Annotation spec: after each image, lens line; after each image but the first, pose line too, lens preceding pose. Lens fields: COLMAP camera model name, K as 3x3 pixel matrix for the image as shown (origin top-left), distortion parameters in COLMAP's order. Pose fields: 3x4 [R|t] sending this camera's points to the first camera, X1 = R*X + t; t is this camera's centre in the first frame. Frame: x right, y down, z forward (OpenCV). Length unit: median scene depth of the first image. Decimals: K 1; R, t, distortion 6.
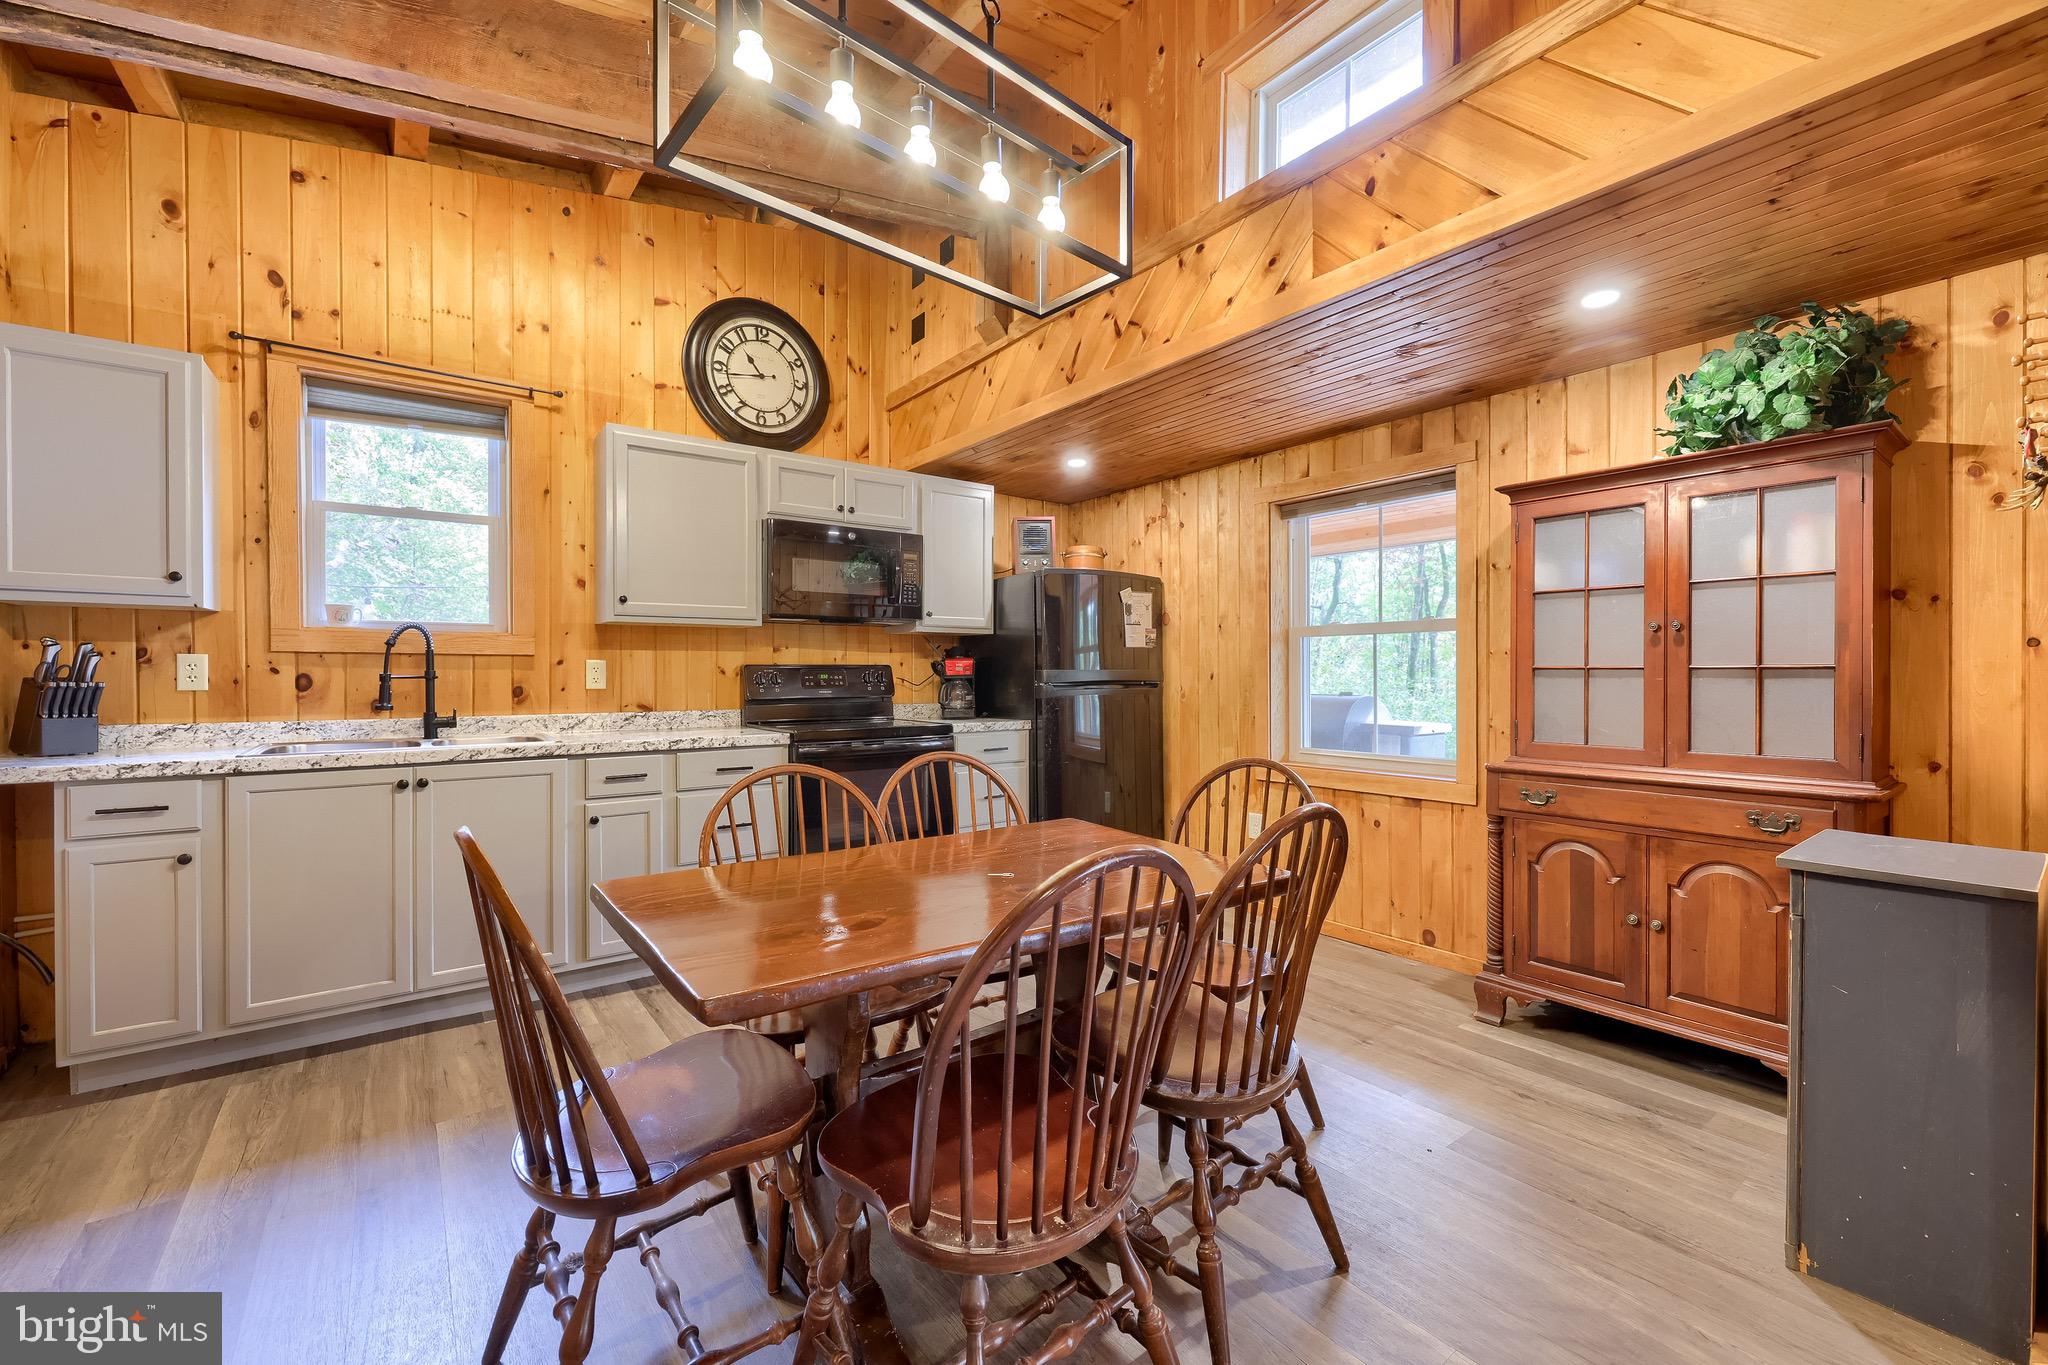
lens RADIAL K [[815.9, 0, 1021.5], [0, 815.9, 675.0], [0, 0, 1]] dist [-0.002197, -0.000062]
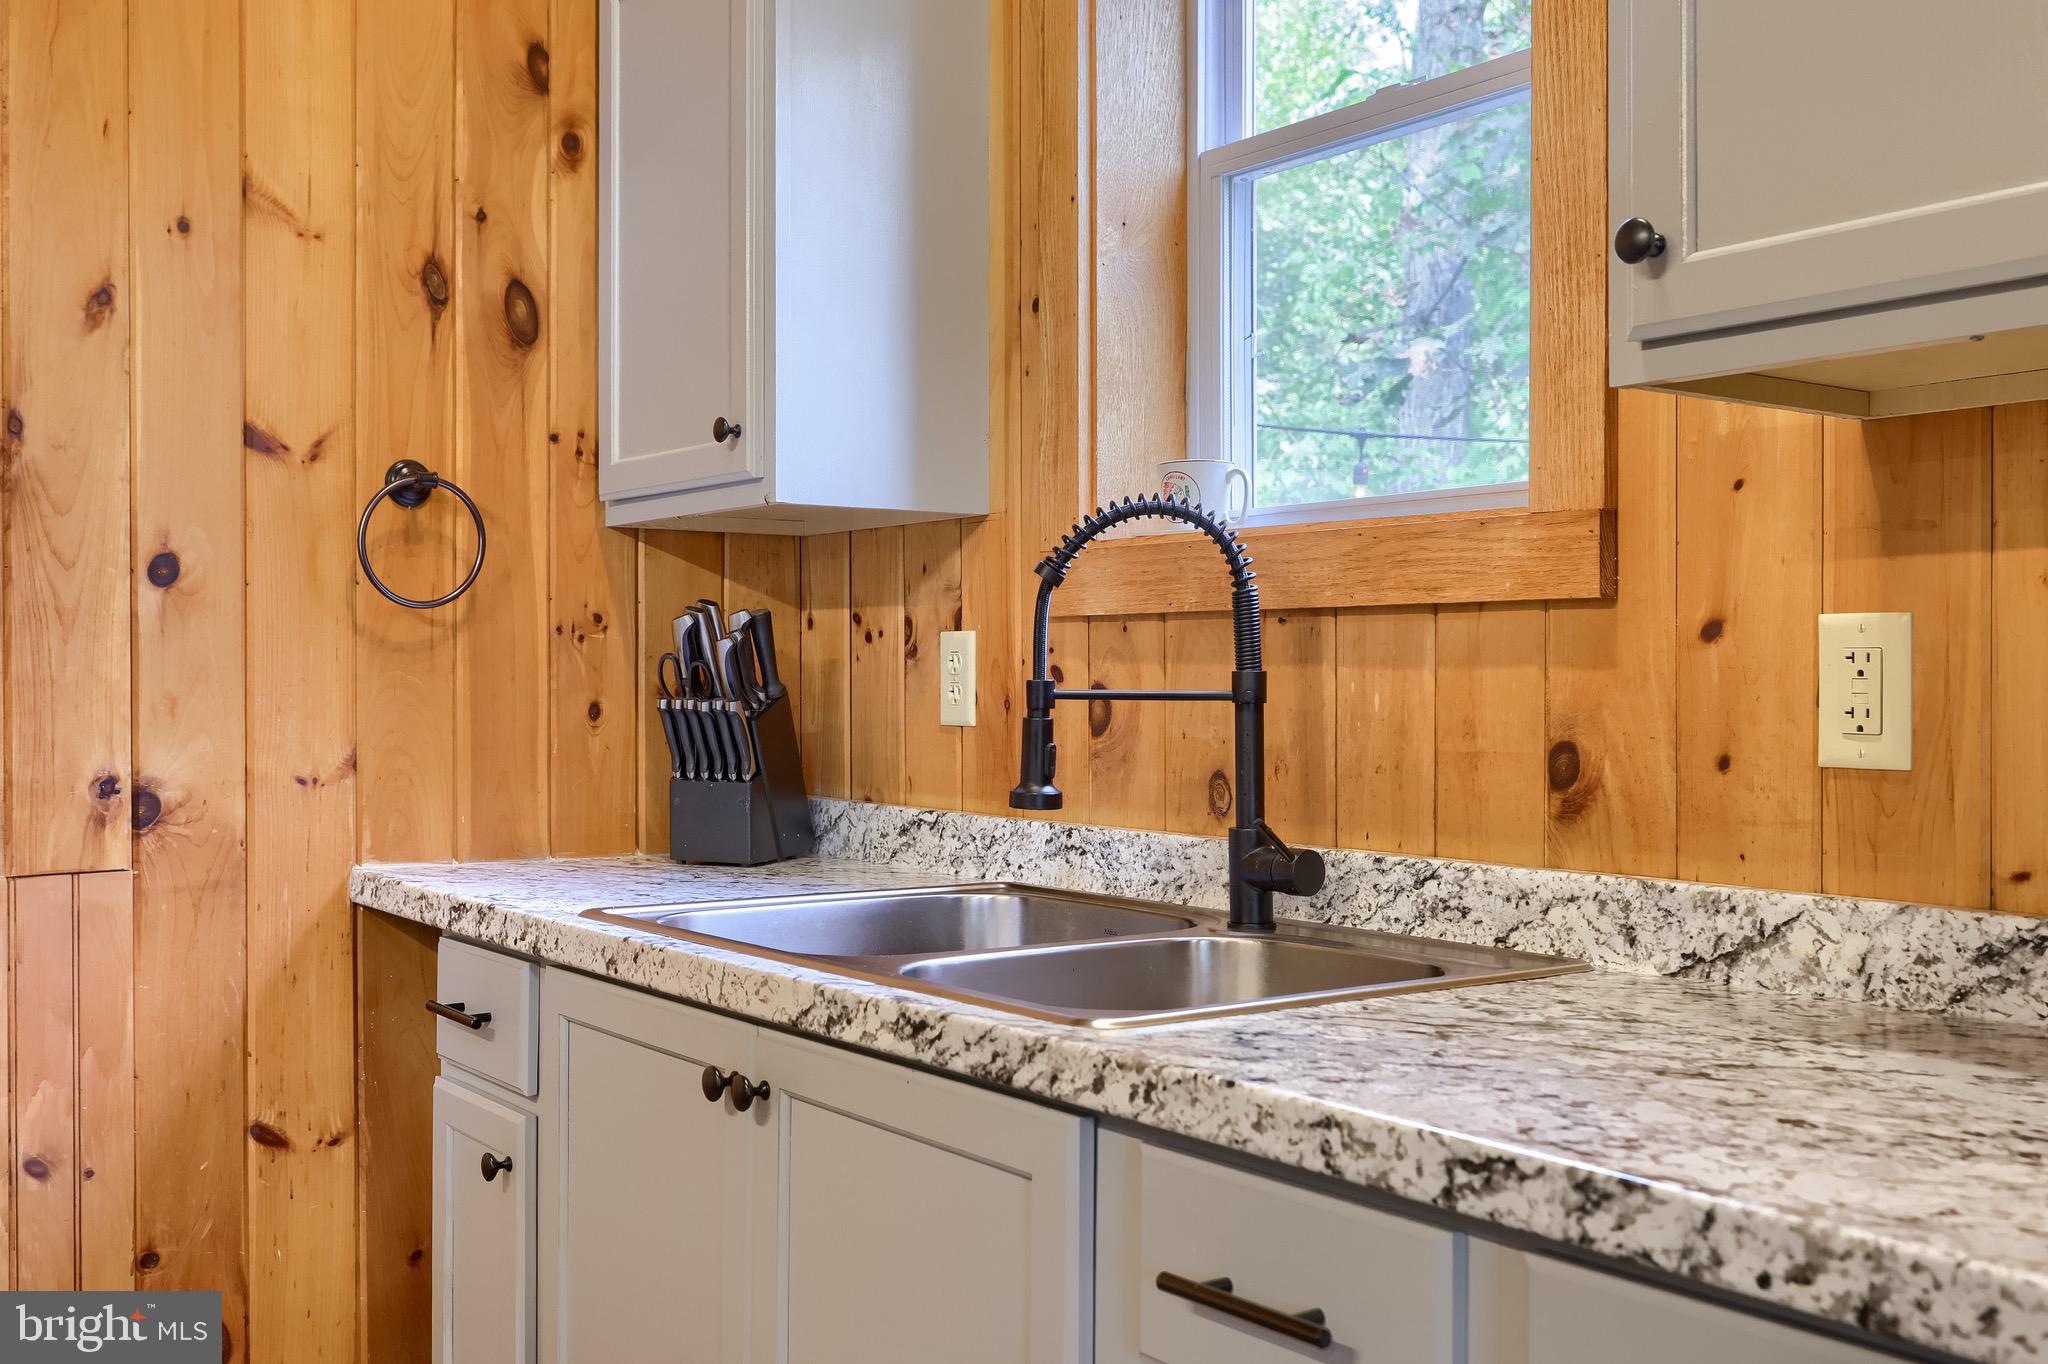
lens RADIAL K [[1938.2, 0, 1012.1], [0, 1938.2, 686.9], [0, 0, 1]] dist [0.016594, 0.000000]
pose [[0.001084, -0.001773, -0.999998, -0.084517], [-0.010112, 0.999947, -0.001784, 0.001586], [0.999948, 0.010114, 0.001066, 0.846749]]
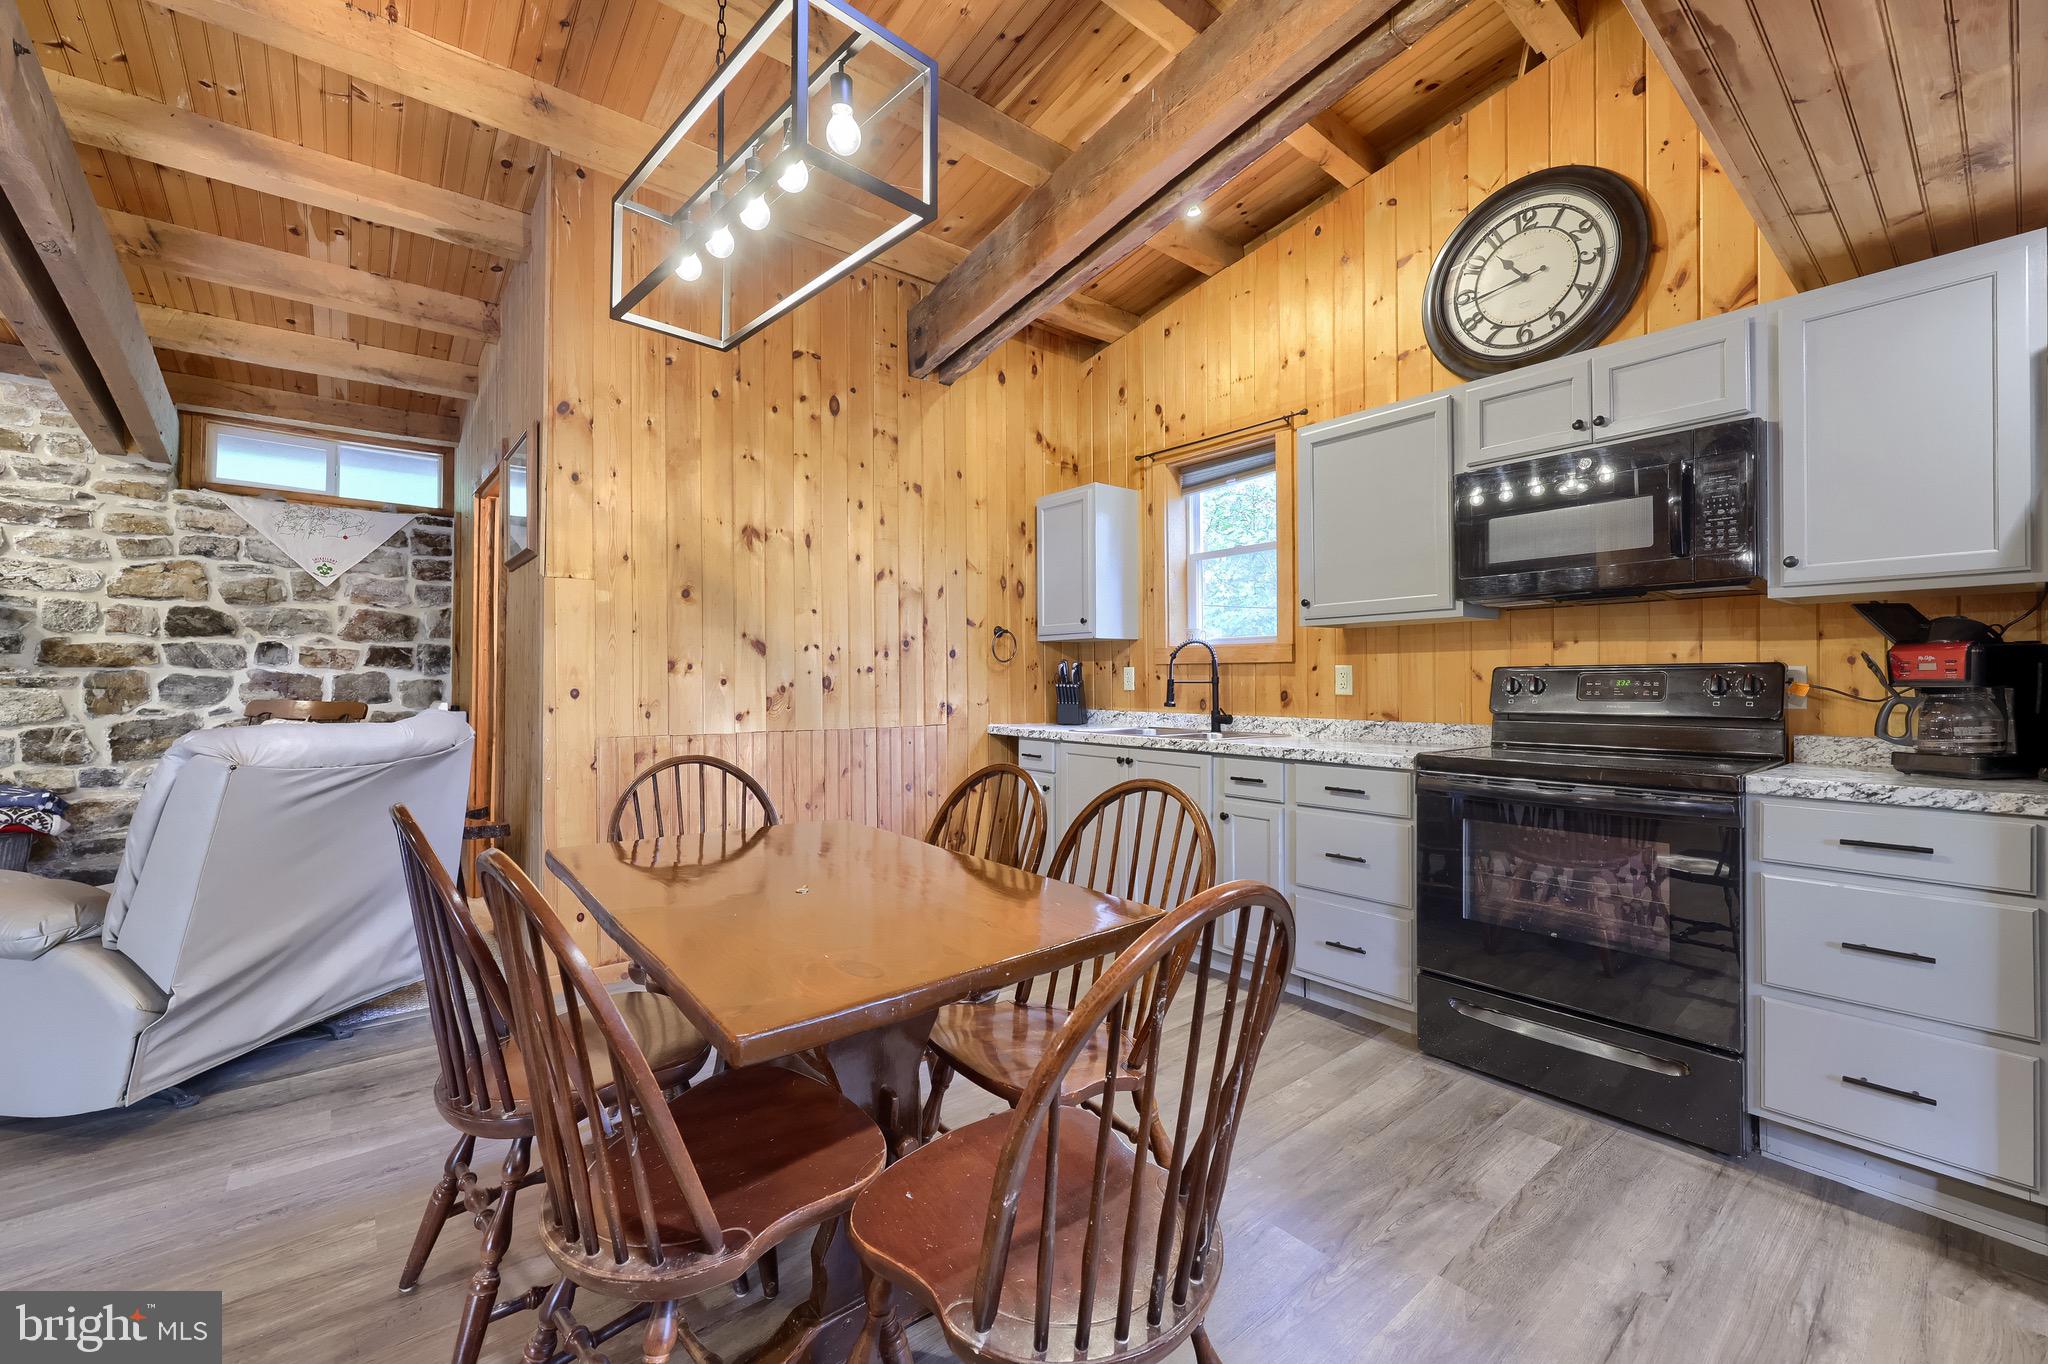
lens RADIAL K [[815.9, 0, 1042.6], [0, 815.9, 677.2], [0, 0, 1]] dist [-0.002197, -0.000062]
pose [[0.060060, -0.007008, -0.998170, 0.457648], [-0.004865, 0.999961, -0.007314, 0.005035], [0.998183, 0.005296, 0.060024, 0.608816]]
